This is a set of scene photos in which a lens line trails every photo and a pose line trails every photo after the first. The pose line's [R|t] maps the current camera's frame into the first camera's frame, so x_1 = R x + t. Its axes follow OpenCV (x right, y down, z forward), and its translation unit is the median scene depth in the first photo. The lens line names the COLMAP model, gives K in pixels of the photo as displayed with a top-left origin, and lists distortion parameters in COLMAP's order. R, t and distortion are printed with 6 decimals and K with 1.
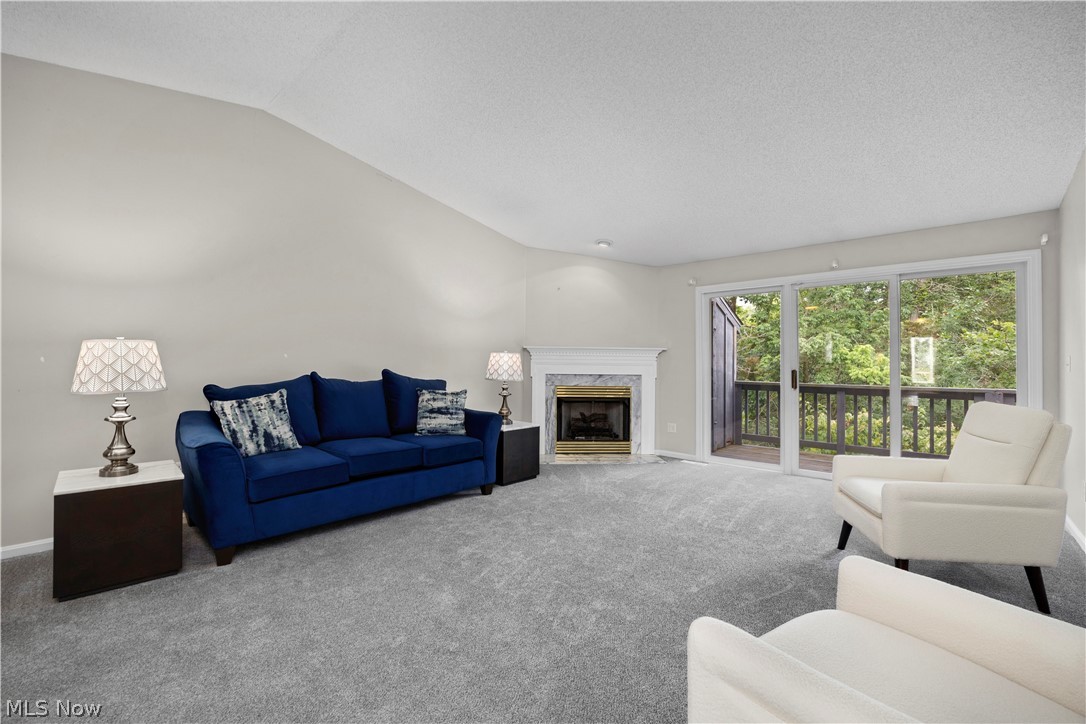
lens RADIAL K [[472.1, 0, 542.0], [0, 472.1, 361.3], [0, 0, 1]] dist [-0.016875, 0.000051]
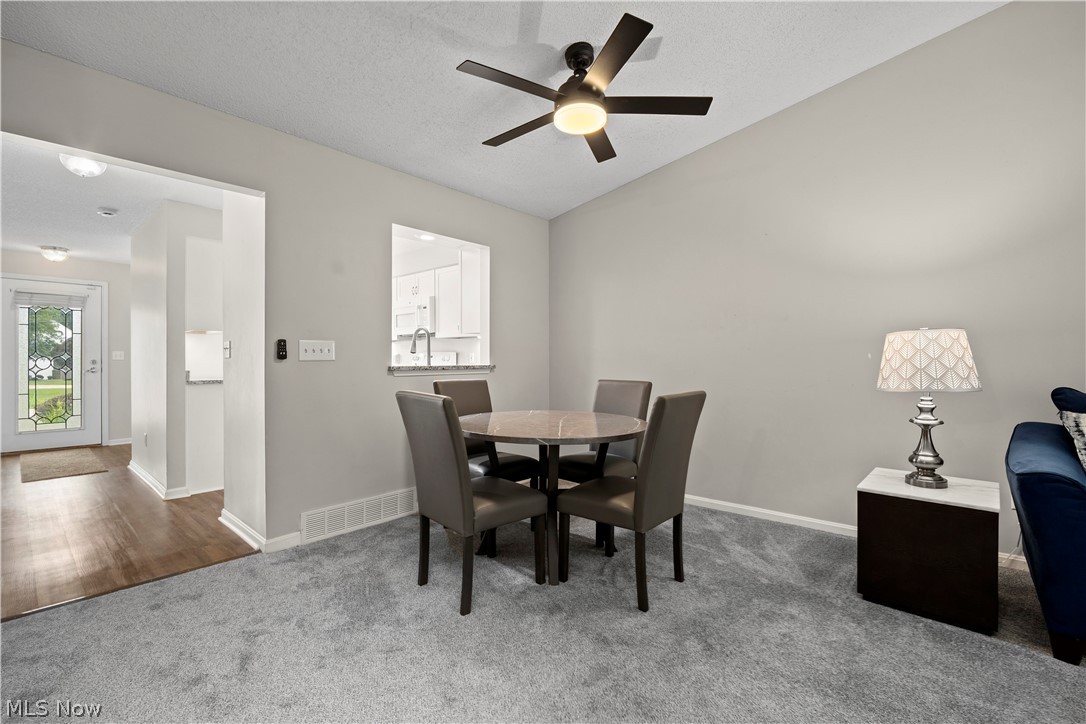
lens RADIAL K [[472.0, 0, 539.0], [0, 472.0, 362.0], [0, 0, 1]] dist [-0.016222, 0.000110]
pose [[0.024656, -0.008324, -0.999661, -0.051498], [0.009581, 0.999921, -0.008090, 0.012419], [0.999650, -0.009378, 0.024733, 0.258407]]
